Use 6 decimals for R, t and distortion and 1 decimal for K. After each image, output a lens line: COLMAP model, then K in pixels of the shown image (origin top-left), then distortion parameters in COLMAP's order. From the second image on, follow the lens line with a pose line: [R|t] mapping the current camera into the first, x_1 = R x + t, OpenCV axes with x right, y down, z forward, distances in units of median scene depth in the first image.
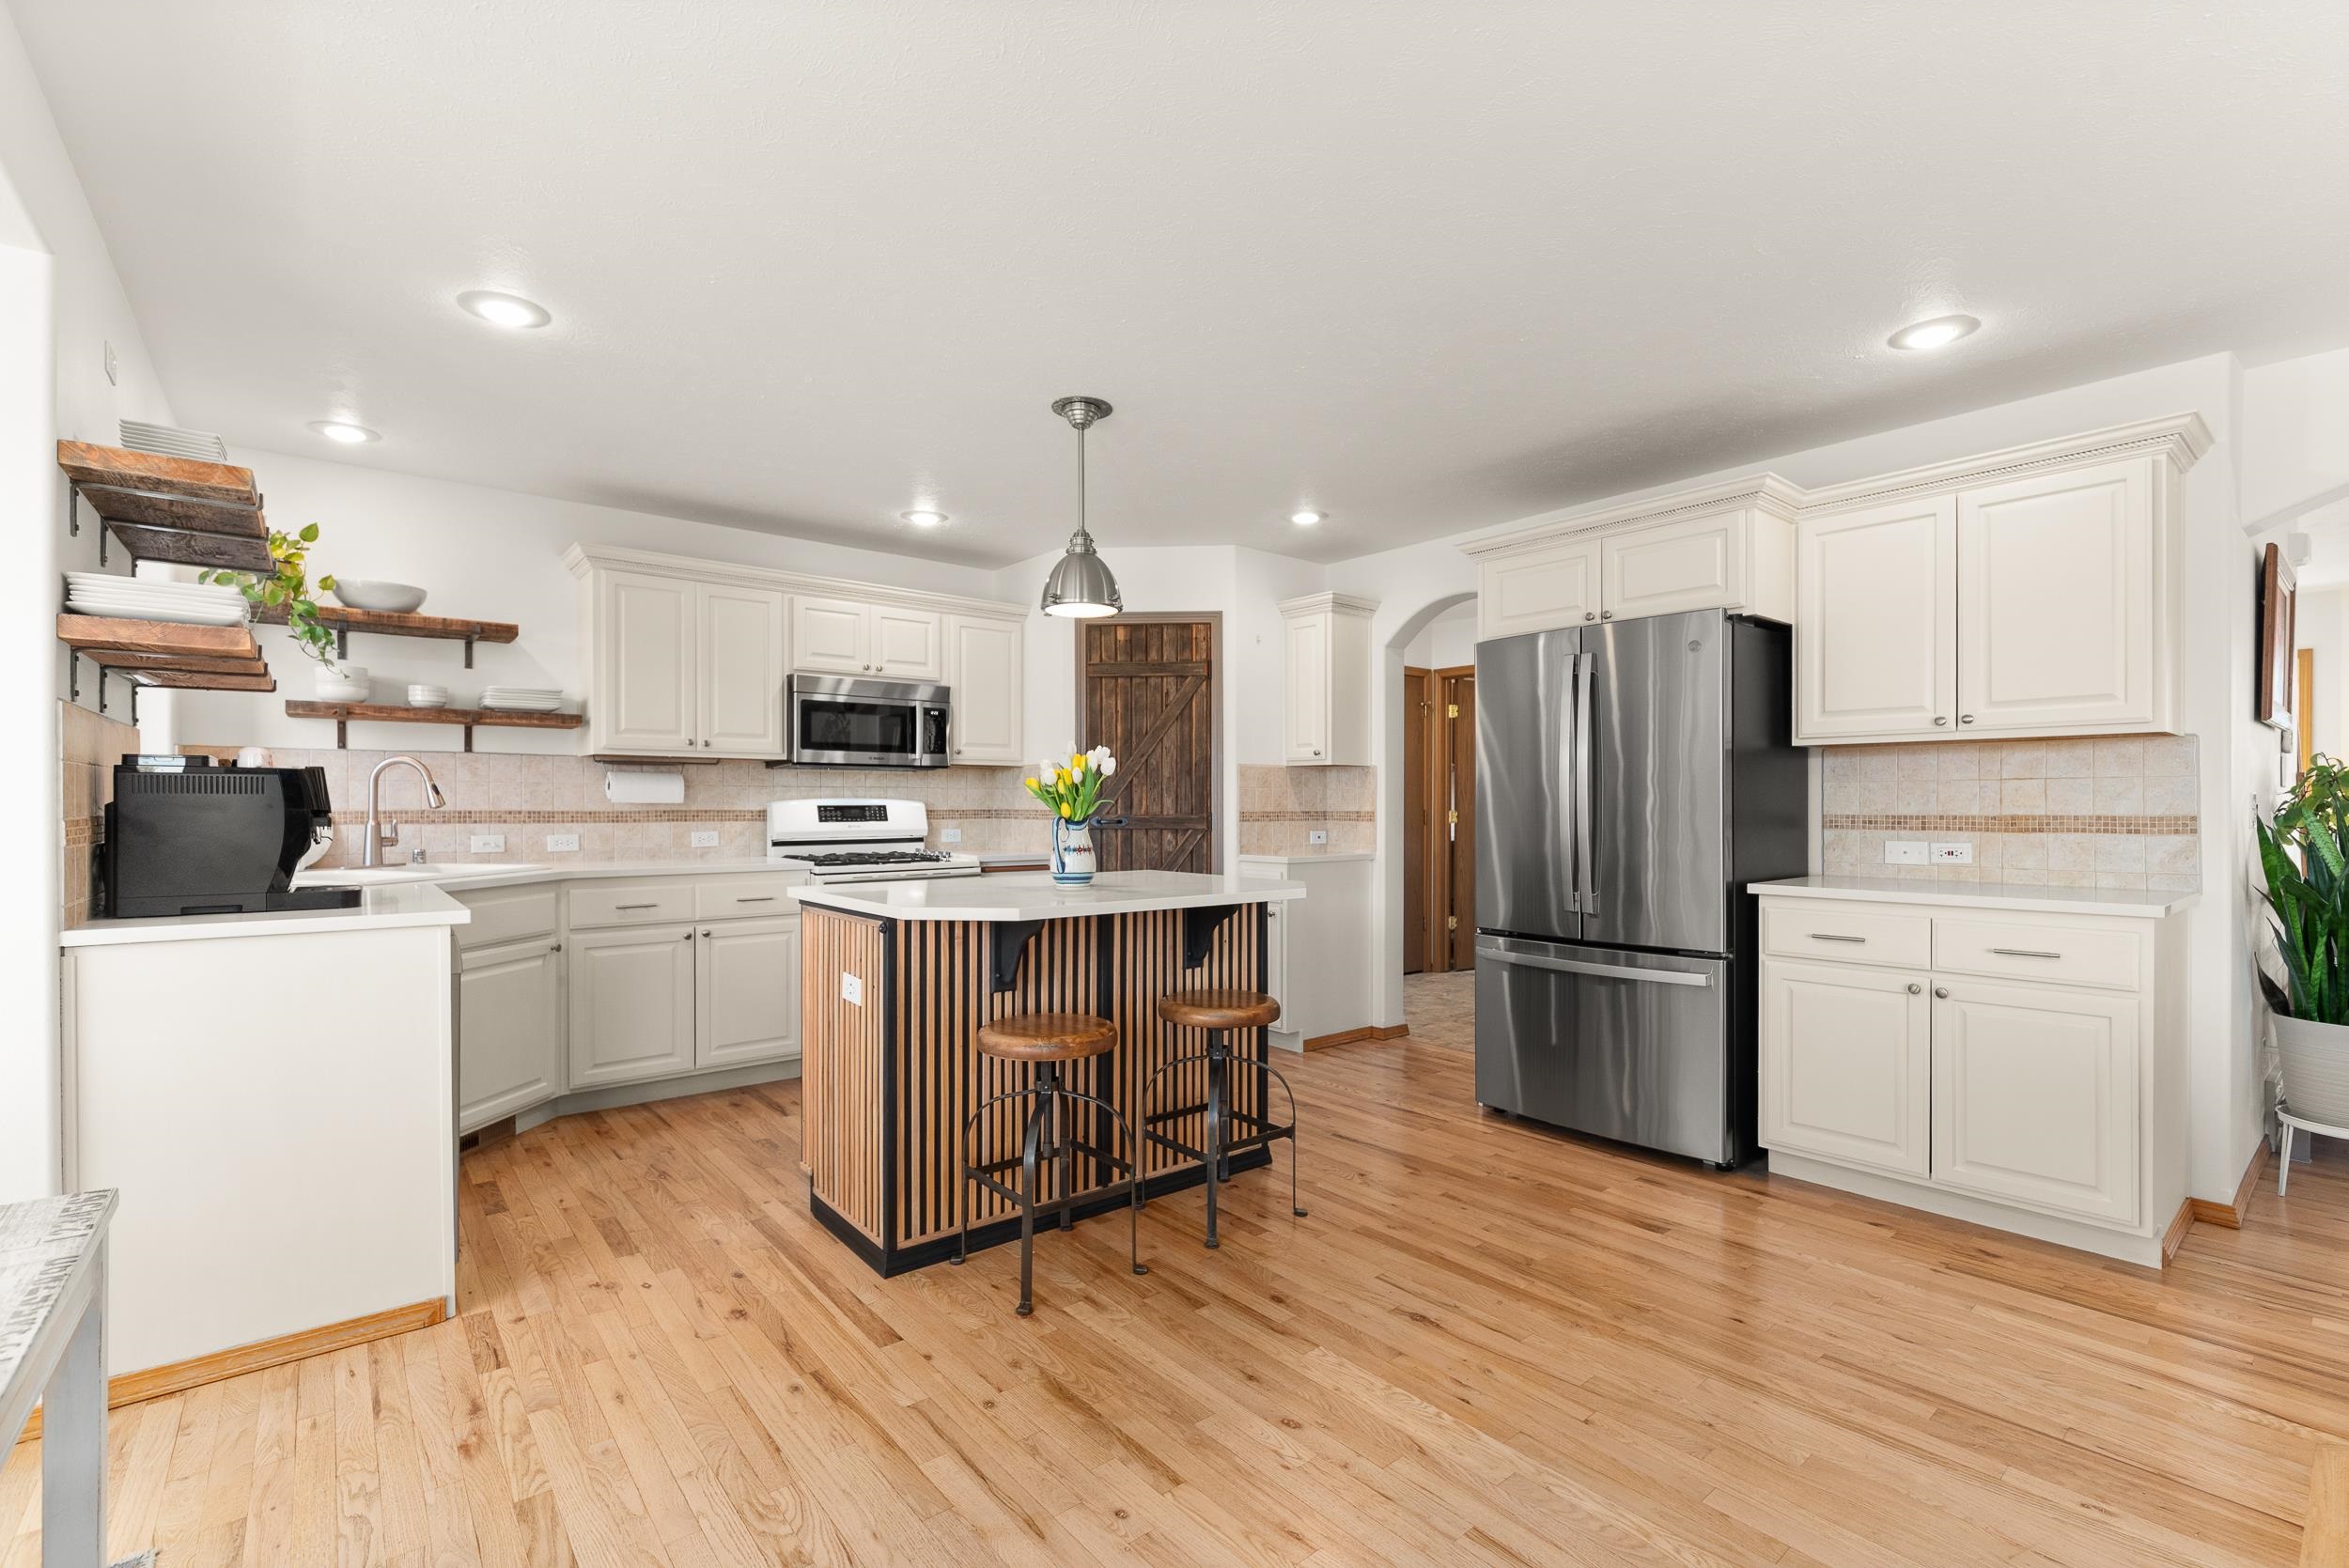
lens RADIAL K [[1044.6, 0, 1192.3], [0, 1044.6, 806.8], [0, 0, 1]] dist [-0.015462, -0.000195]
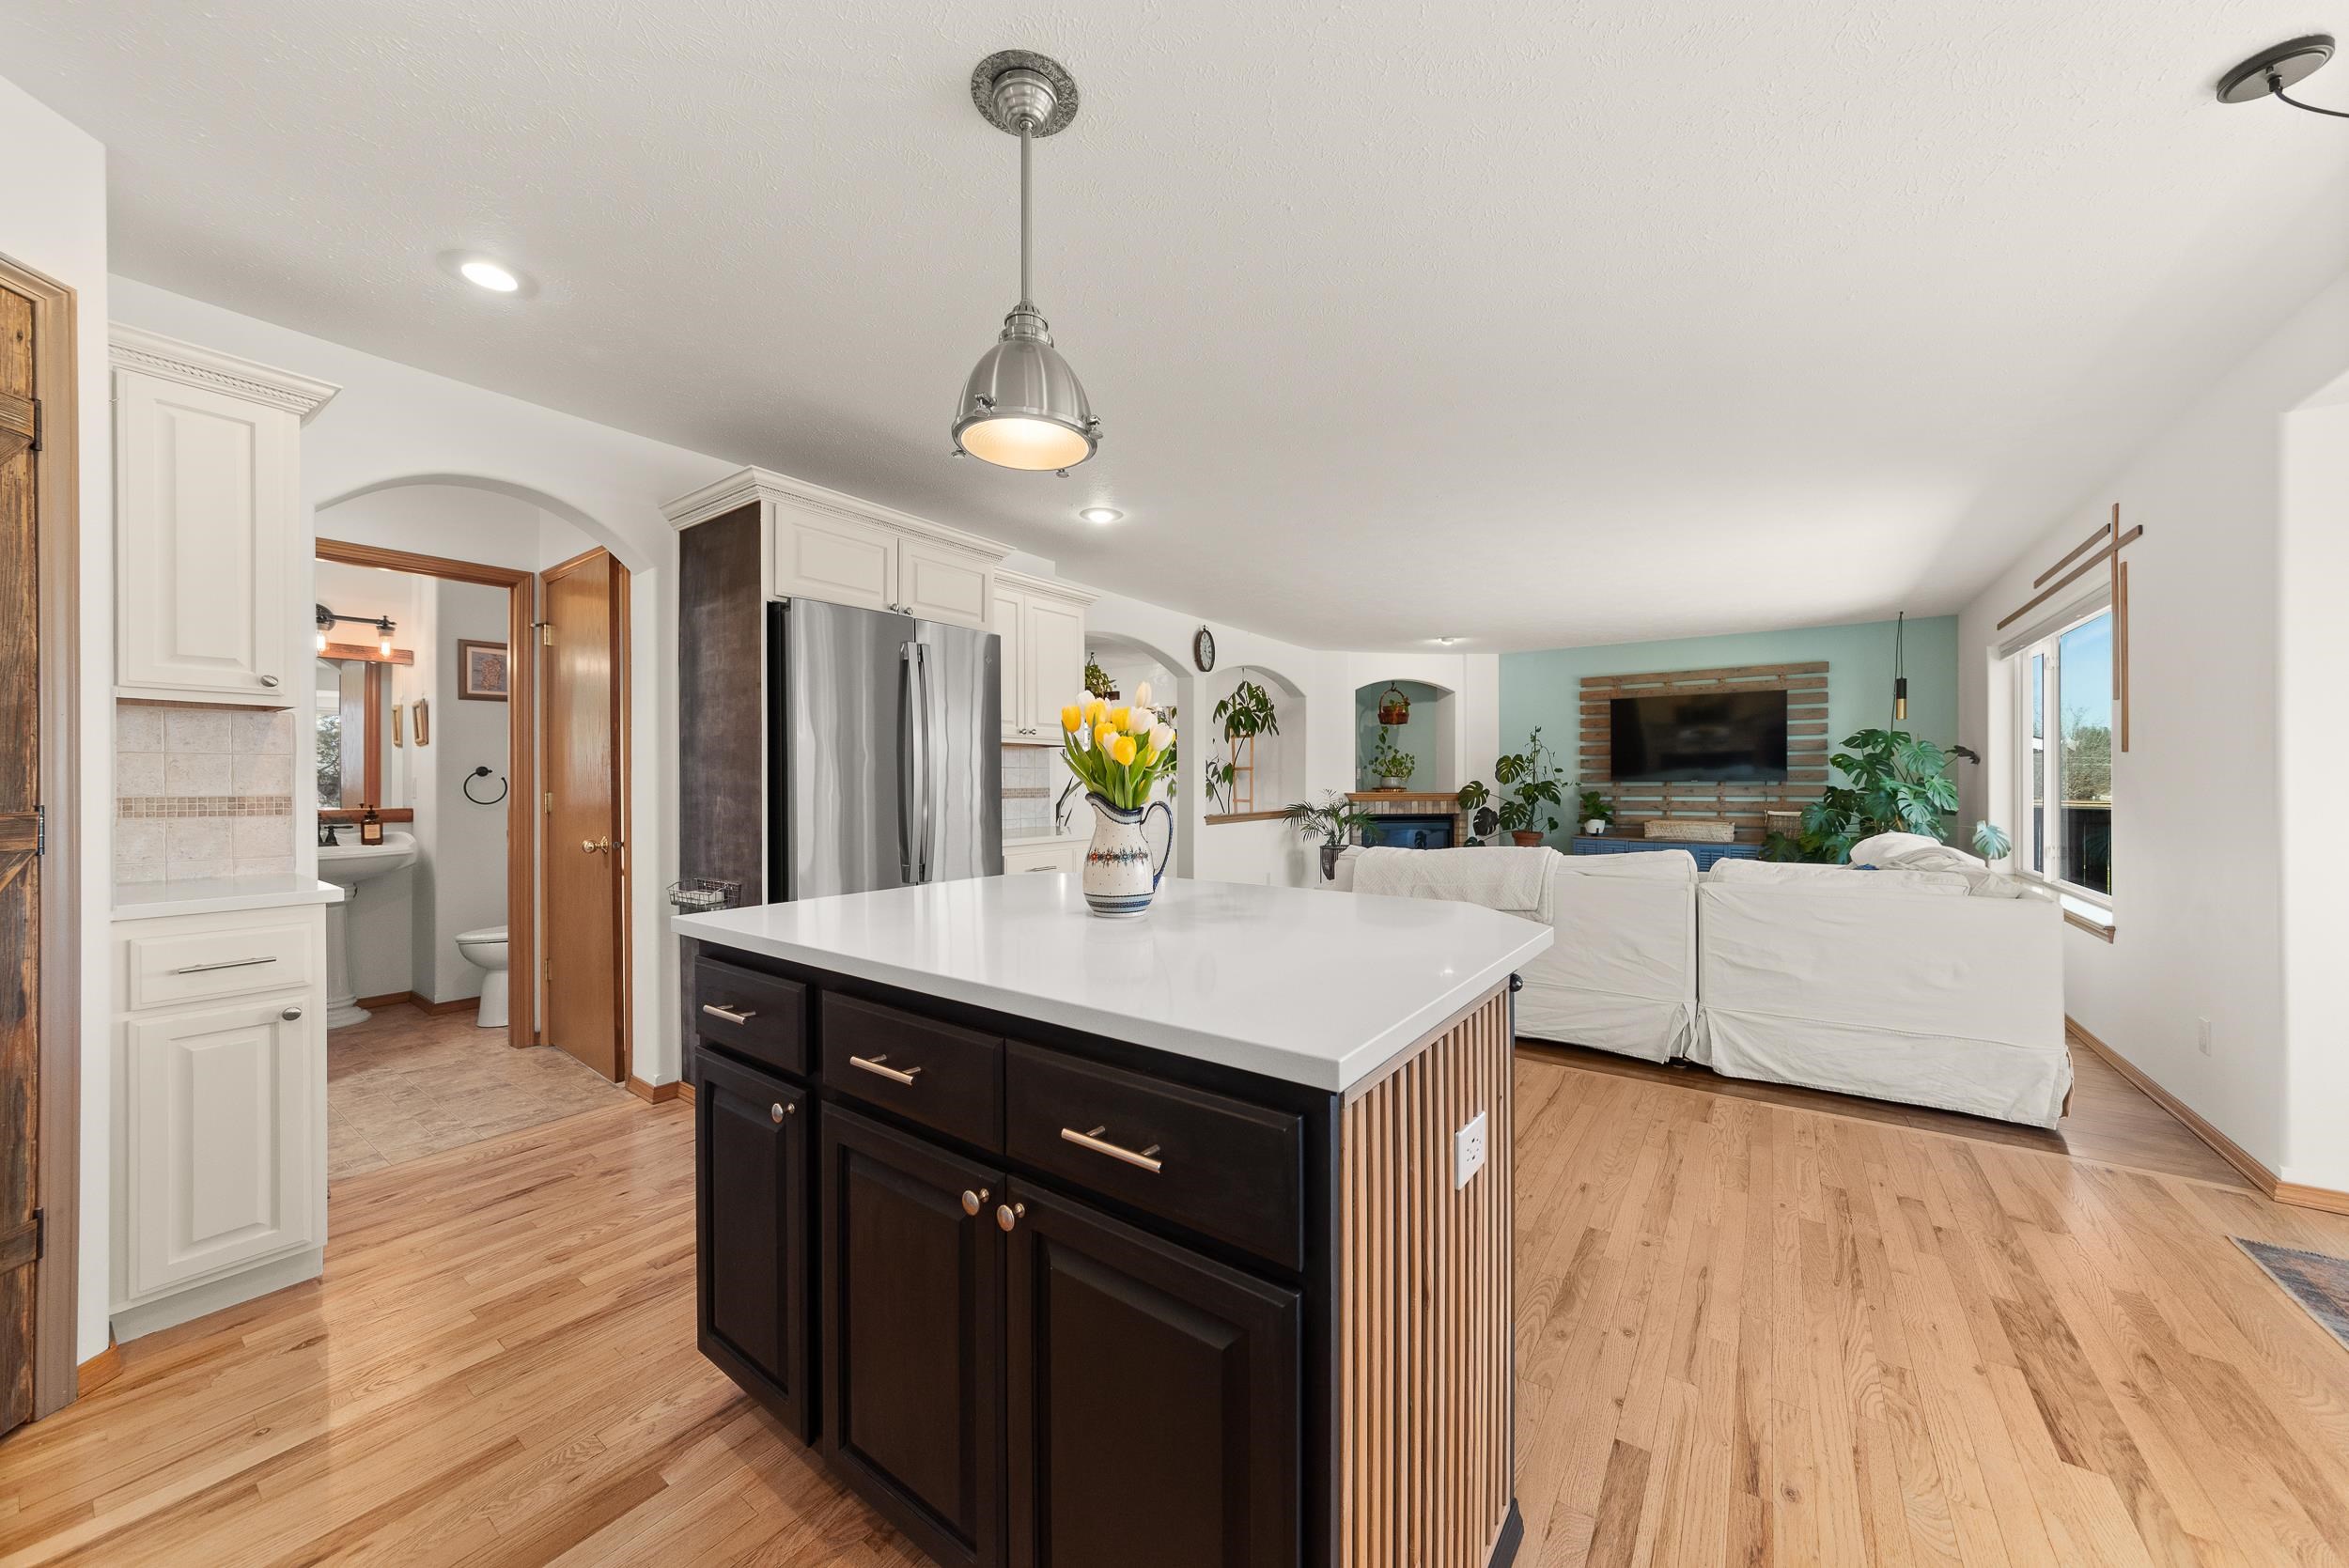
lens RADIAL K [[826.5, 0, 1179.6], [0, 826.5, 776.4], [0, 0, 1]] dist [-0.002423, 0.000069]
pose [[-0.241633, 0.008969, 0.970326, -0.464450], [0.005111, 0.999955, -0.007970, 0.000166], [-0.970354, 0.003034, -0.241668, 0.836043]]
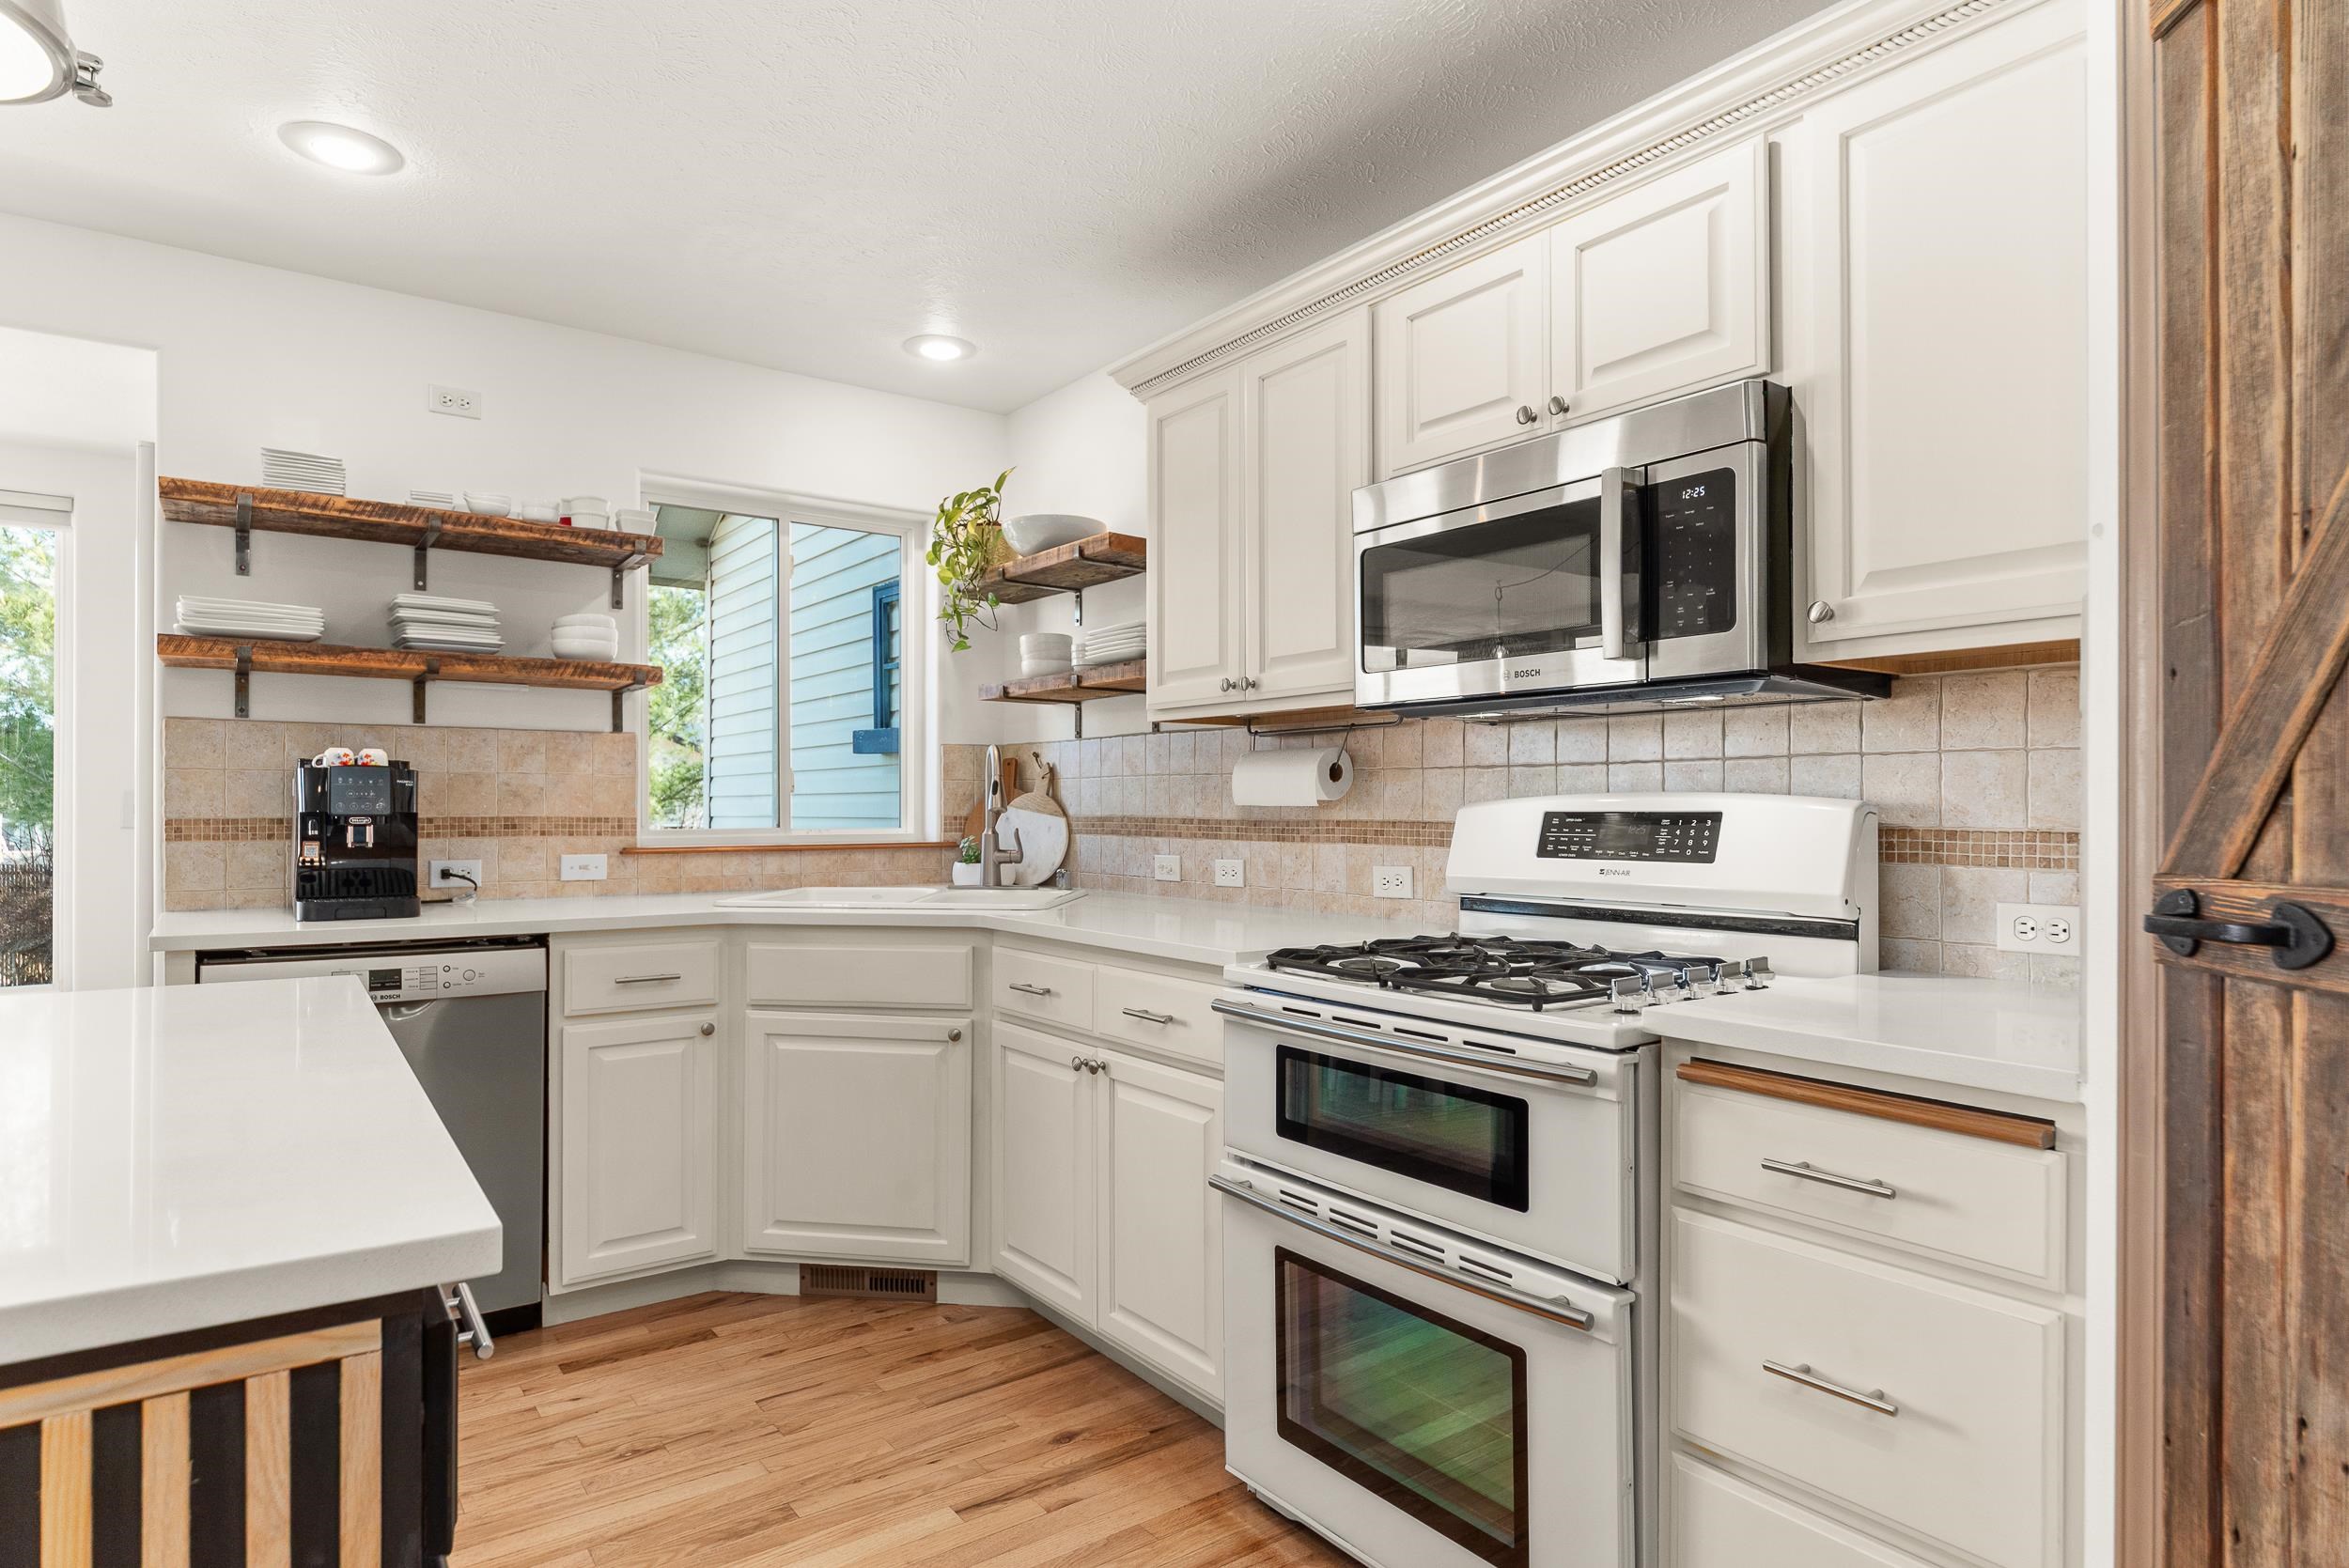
lens RADIAL K [[1284.4, 0, 1175.8], [0, 1284.4, 804.7], [0, 0, 1]] dist [0.006105, 0.000218]
pose [[-0.071236, -0.000586, -0.997459, 0.145327], [-0.002445, 0.999997, -0.000413, -0.004131], [0.997456, 0.002410, -0.071238, 1.085827]]
